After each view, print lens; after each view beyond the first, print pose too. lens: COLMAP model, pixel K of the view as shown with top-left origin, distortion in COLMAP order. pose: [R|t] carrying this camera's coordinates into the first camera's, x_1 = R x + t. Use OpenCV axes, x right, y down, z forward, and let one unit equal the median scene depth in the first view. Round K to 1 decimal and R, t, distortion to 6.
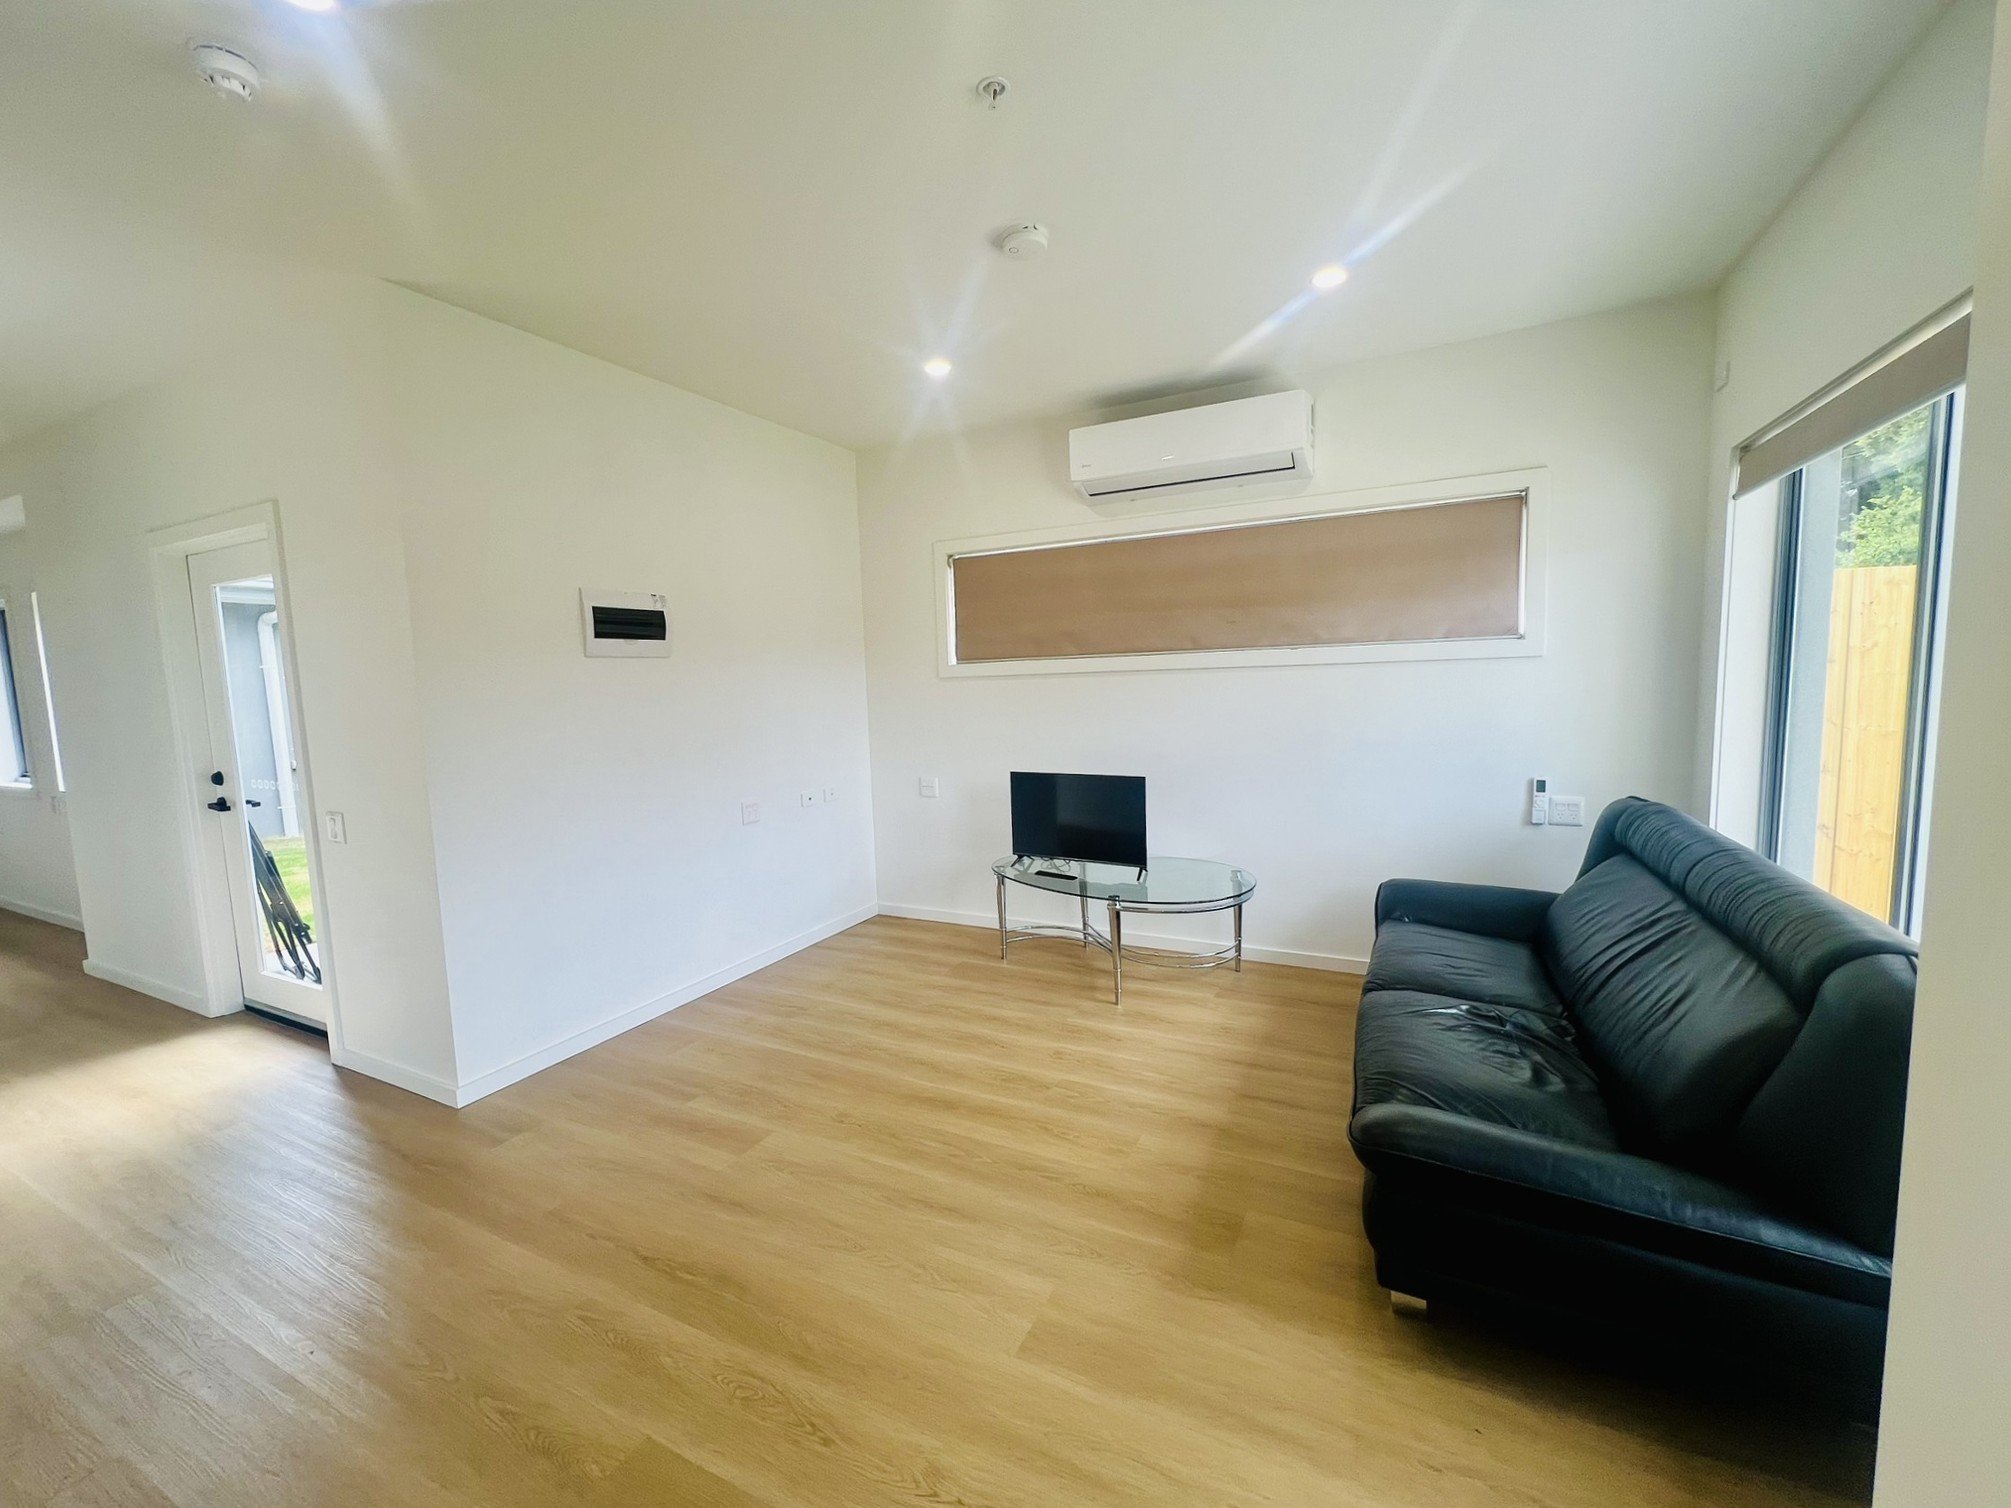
lens RADIAL K [[800.9, 0, 1005.5], [0, 800.9, 754.0], [0, 0, 1]] dist [0.000805, 0.000127]
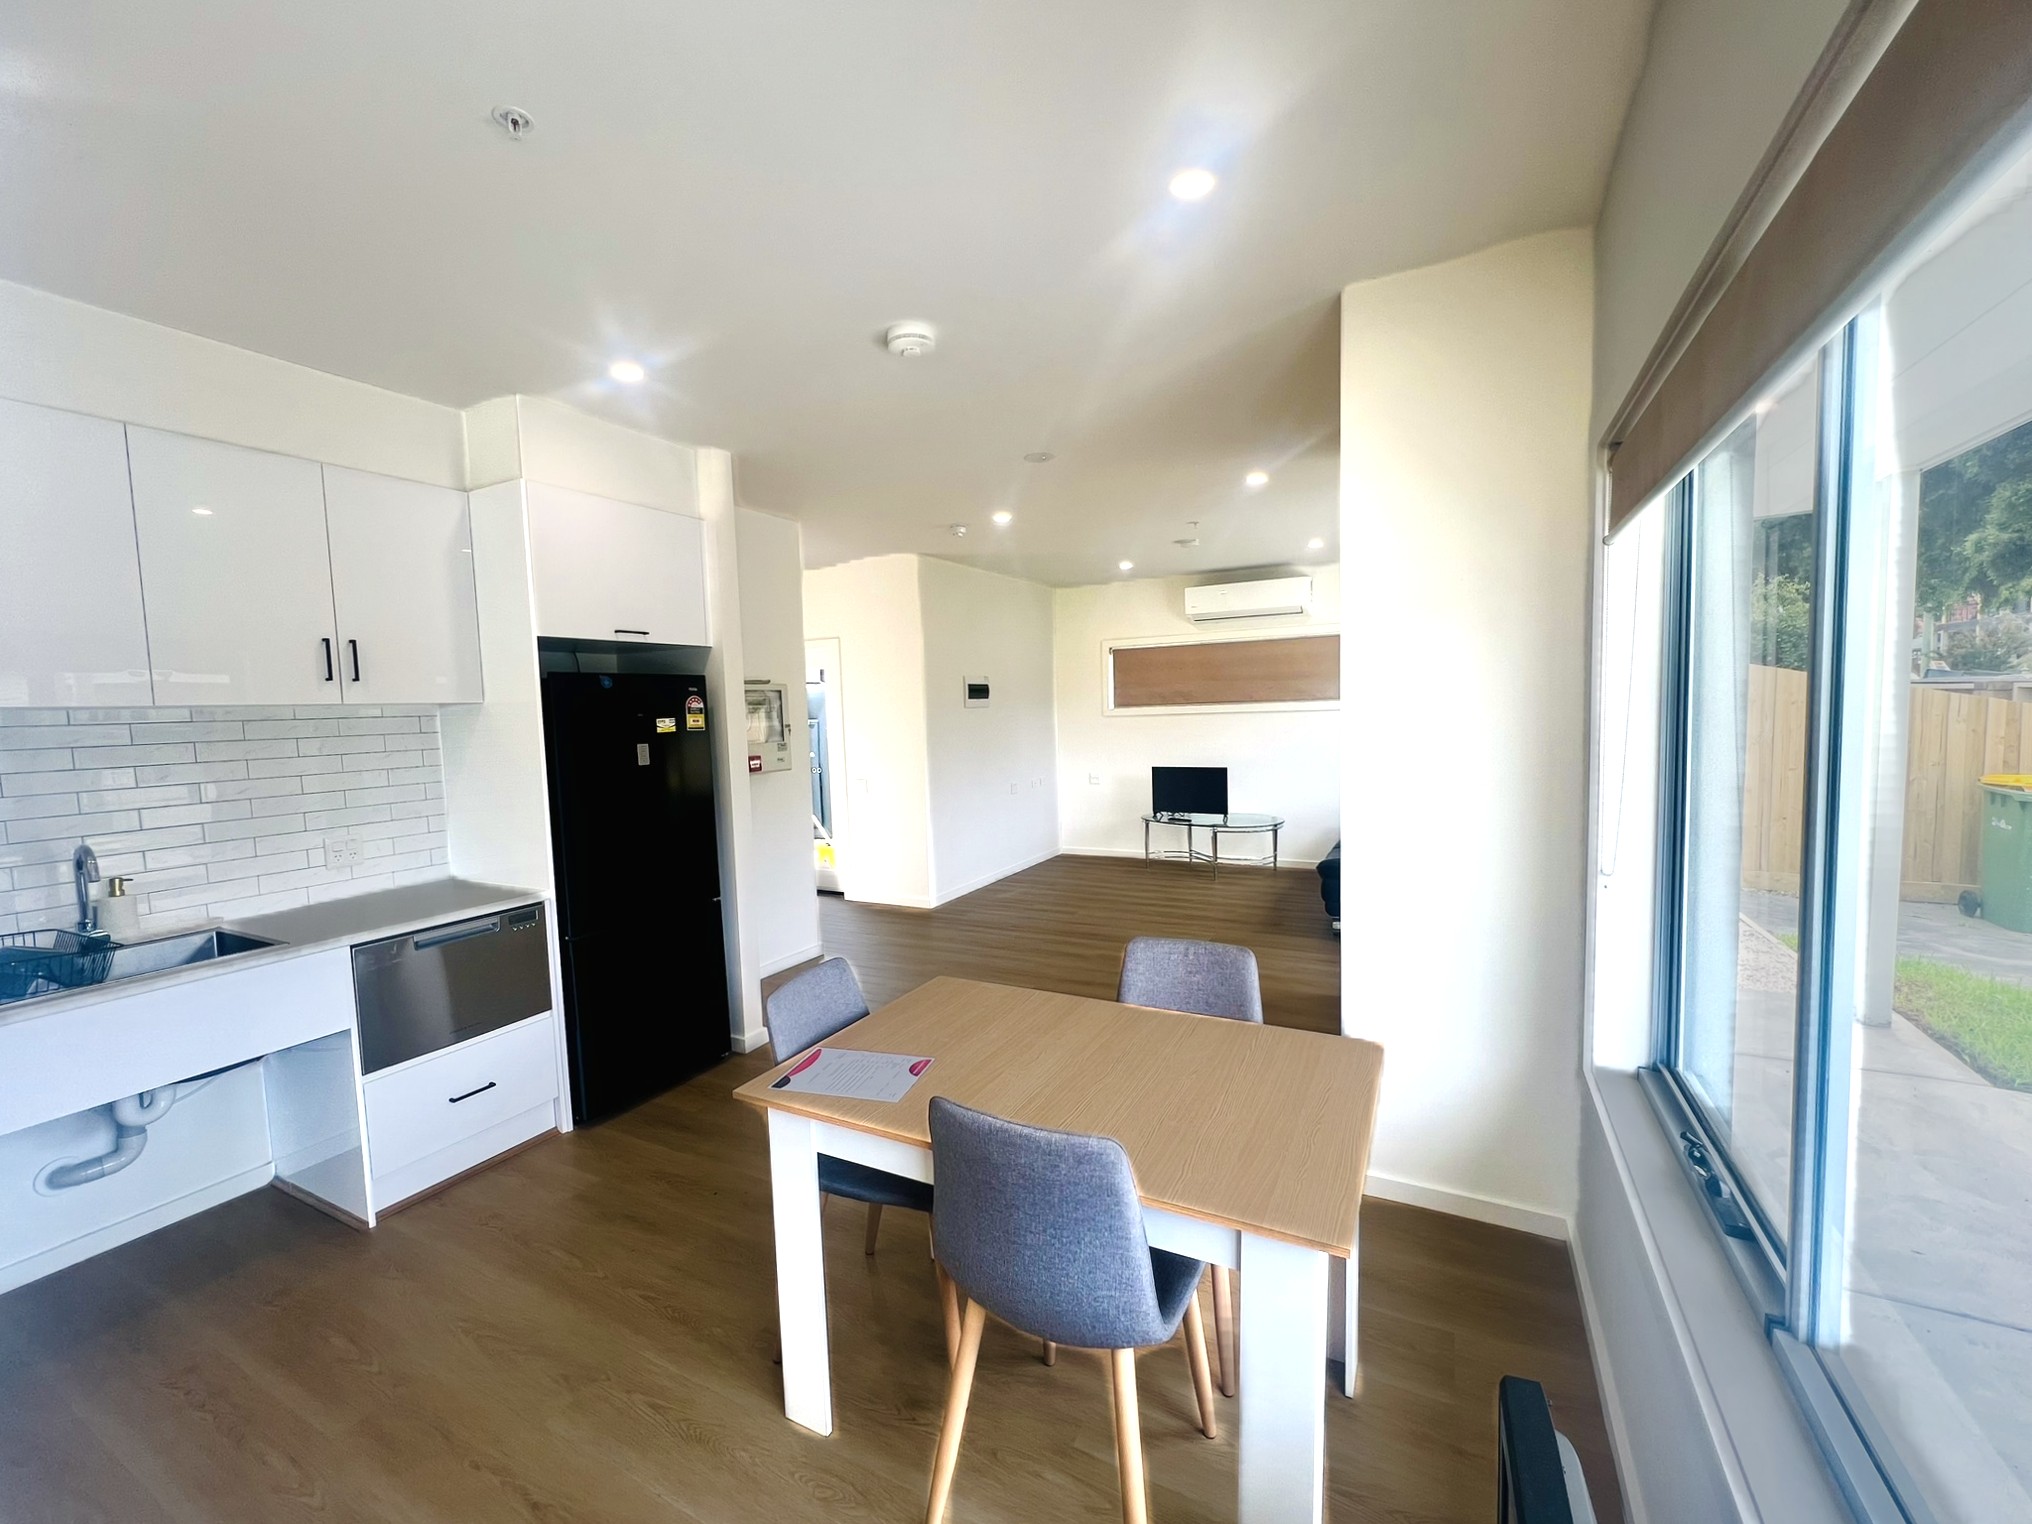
lens RADIAL K [[809.3, 0, 1016.0], [0, 809.3, 762.0], [0, 0, 1]] dist [0.000805, 0.000127]
pose [[0.999875, 0.001834, -0.015711, -0.293076], [-0.002214, 0.999704, -0.024219, 0.060224], [0.015662, 0.024251, 0.999583, -0.931889]]
